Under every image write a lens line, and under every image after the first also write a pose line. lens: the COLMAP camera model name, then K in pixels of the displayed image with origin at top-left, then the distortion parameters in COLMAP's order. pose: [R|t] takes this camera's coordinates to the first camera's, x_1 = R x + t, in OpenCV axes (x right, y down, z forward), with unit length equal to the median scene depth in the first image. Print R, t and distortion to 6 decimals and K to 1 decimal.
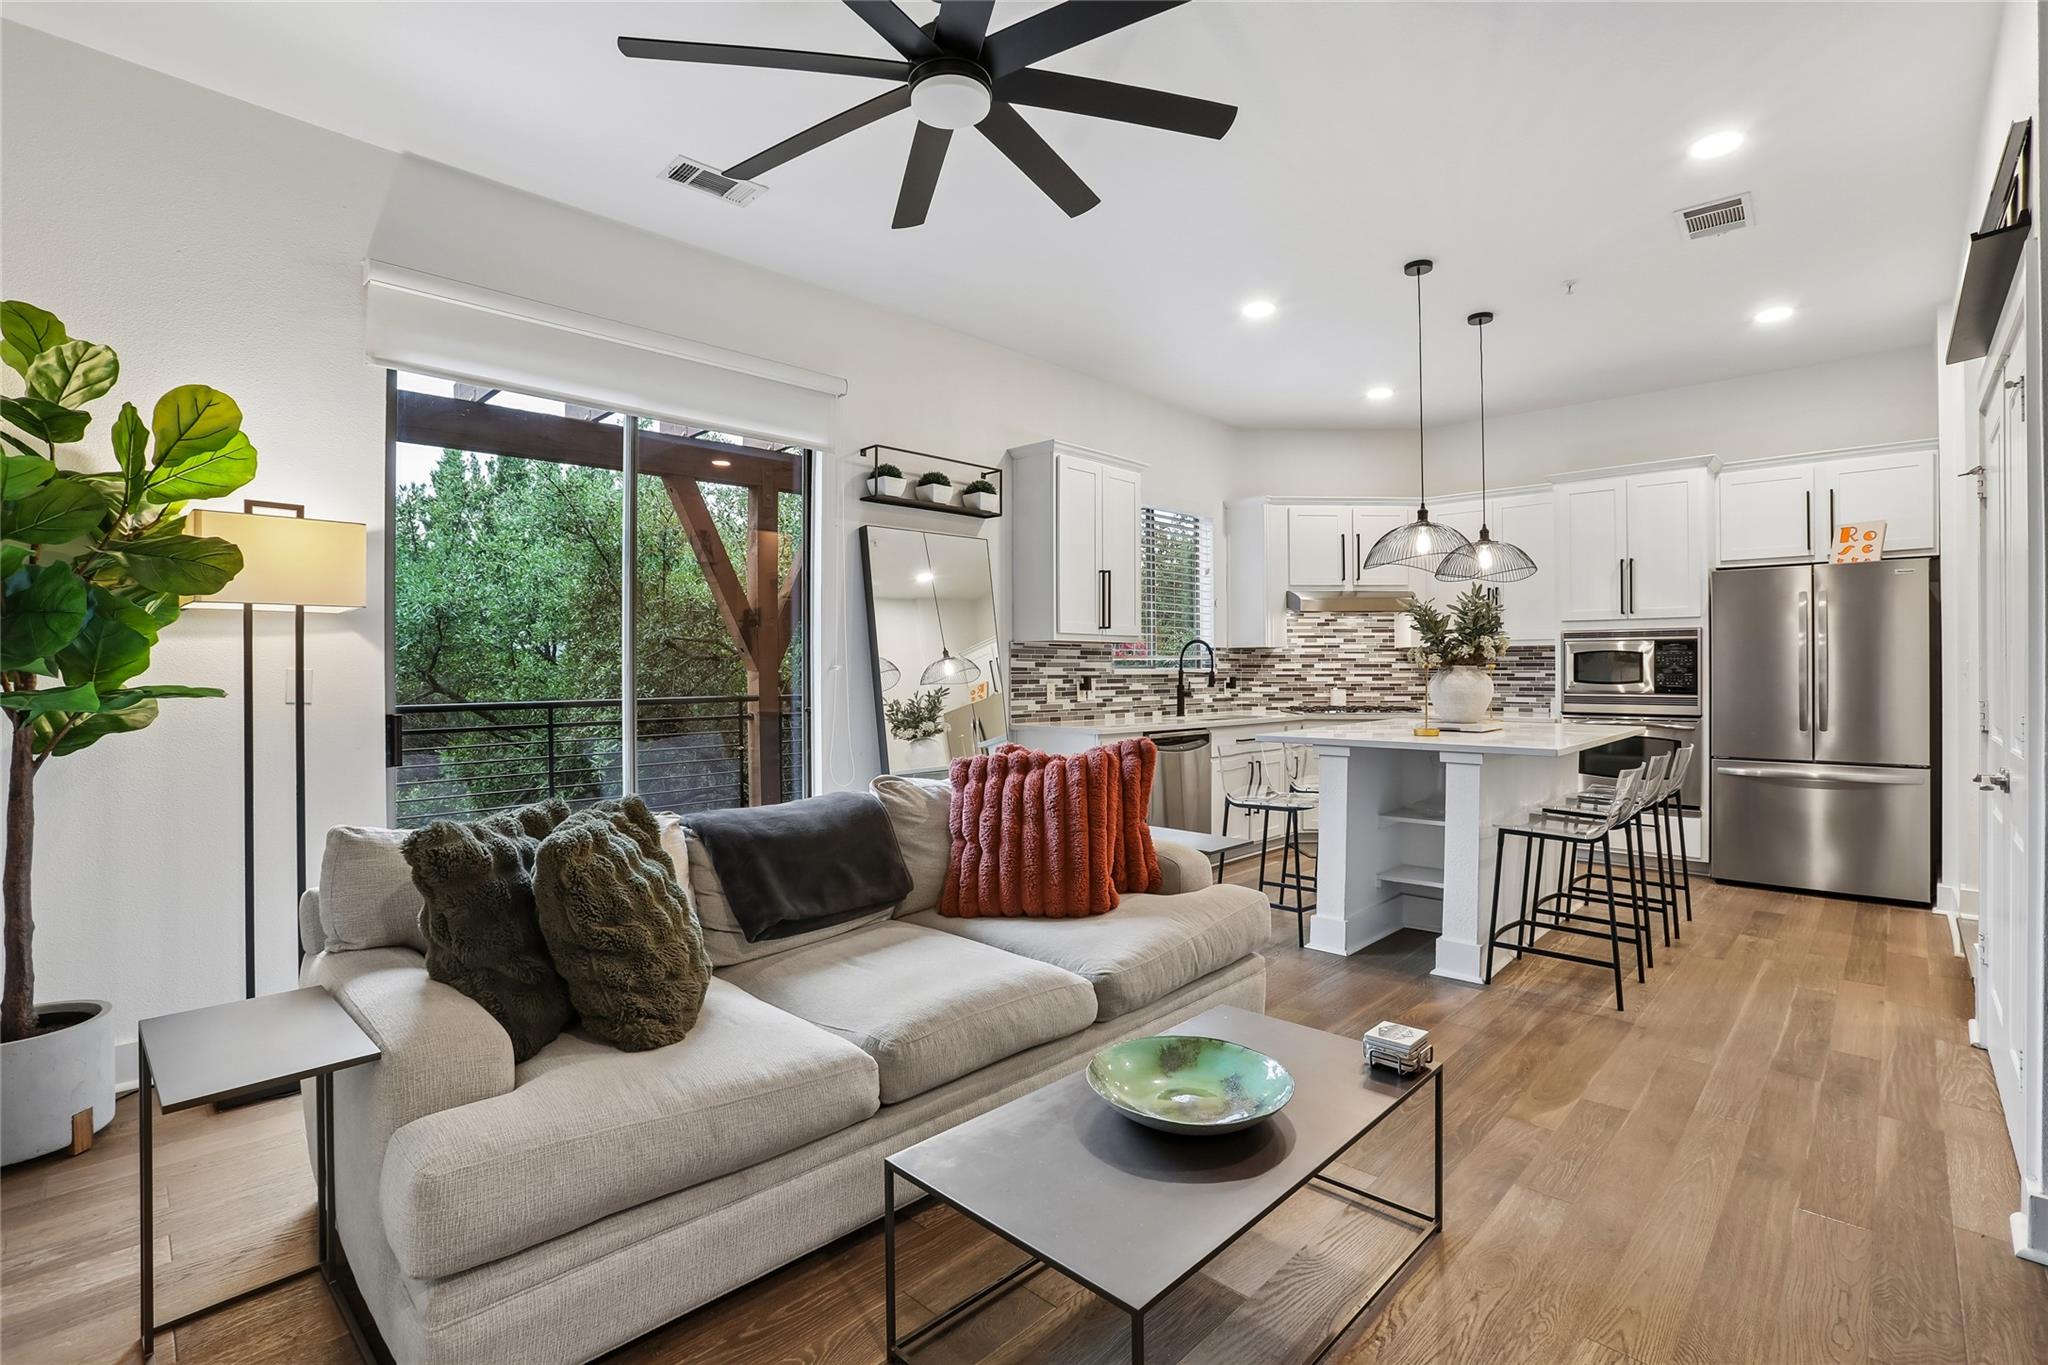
lens RADIAL K [[916.0, 0, 1084.9], [0, 916.0, 670.2], [0, 0, 1]] dist [-0.013413, 0.000062]
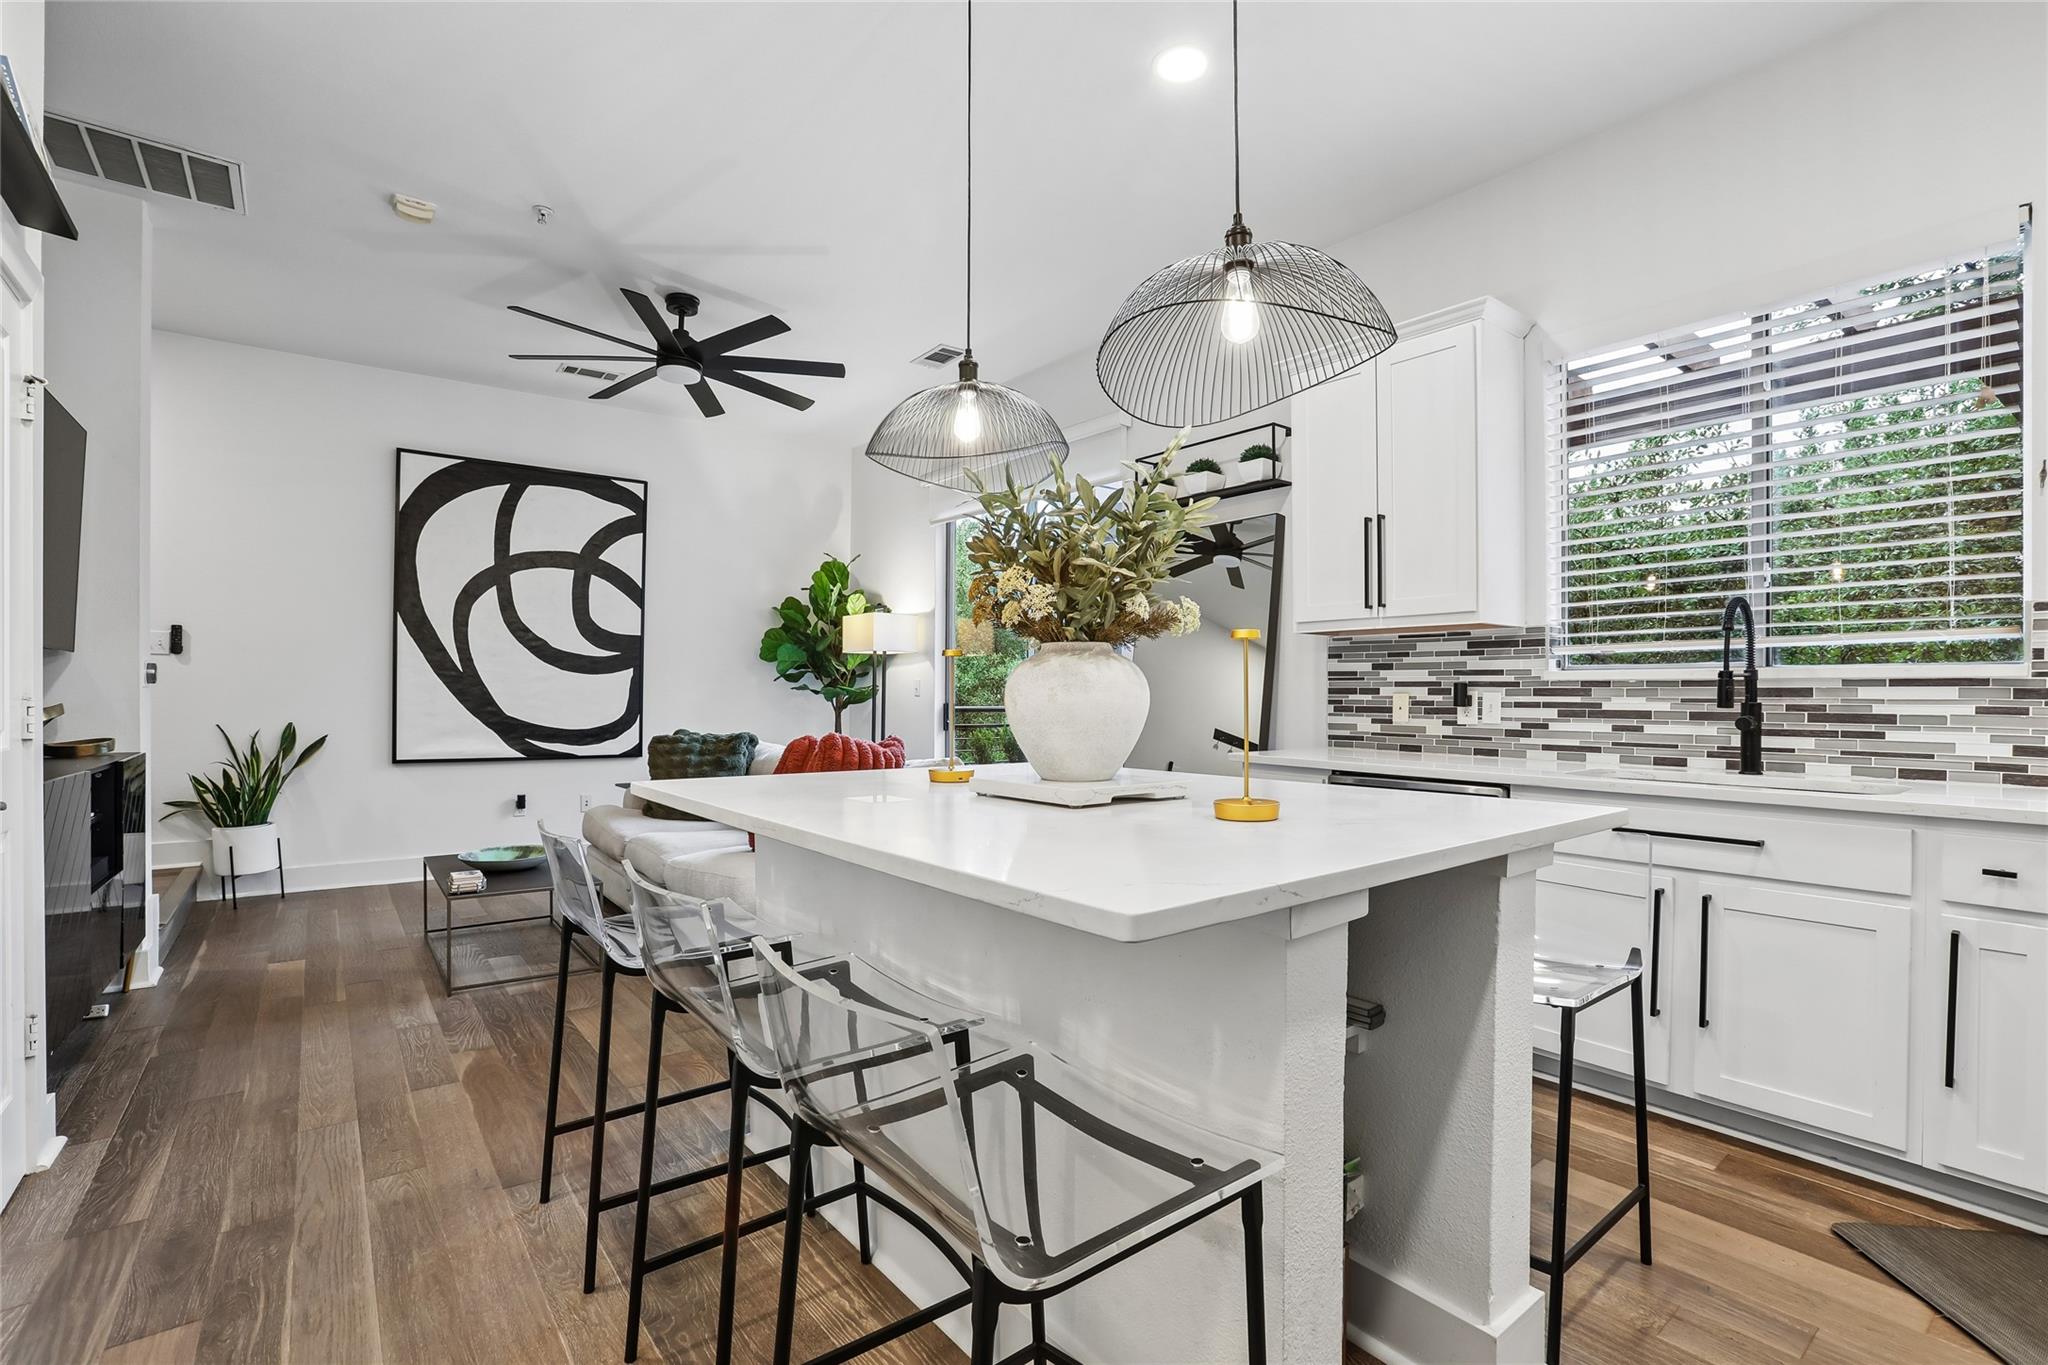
lens RADIAL K [[928.5, 0, 1029.8], [0, 928.5, 698.6], [0, 0, 1]] dist [-0.056297, 0.016907]
pose [[-0.174773, 0.009704, -0.984561, 0.659158], [0.001522, 0.999953, 0.009586, 0.010556], [0.984608, 0.000176, -0.174779, 0.831819]]
